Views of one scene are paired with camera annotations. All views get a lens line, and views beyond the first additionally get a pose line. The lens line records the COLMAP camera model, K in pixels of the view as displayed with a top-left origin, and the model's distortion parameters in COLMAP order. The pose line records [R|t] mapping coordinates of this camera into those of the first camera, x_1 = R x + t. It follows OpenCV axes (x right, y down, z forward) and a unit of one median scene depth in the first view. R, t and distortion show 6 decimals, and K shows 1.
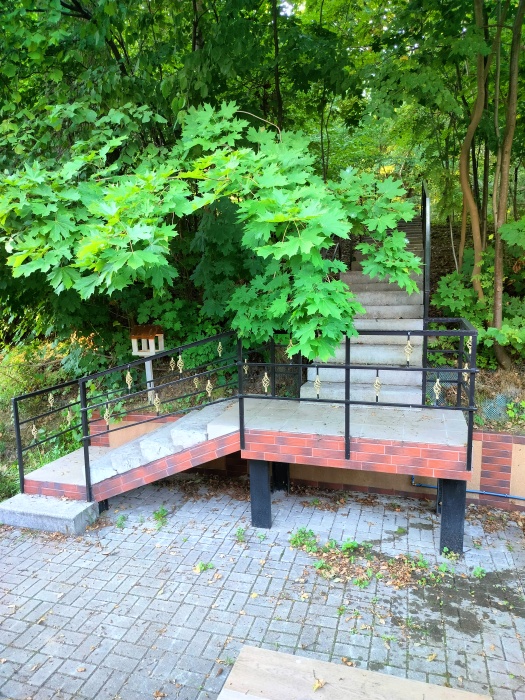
lens RADIAL K [[491.8, 0, 260.8], [0, 491.8, 351.7], [0, 0, 1]] dist [0.053554, -0.077144]
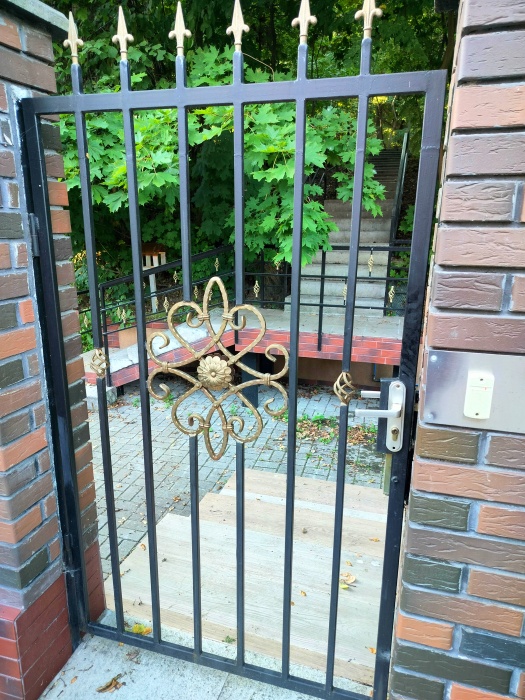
lens RADIAL K [[491.8, 0, 260.8], [0, 491.8, 351.7], [0, 0, 1]] dist [0.053554, -0.077144]
pose [[0.999397, 0.020603, 0.027940, -0.011556], [-0.024072, 0.991204, 0.130137, 0.069353], [-0.025013, -0.130731, 0.991102, -0.283279]]
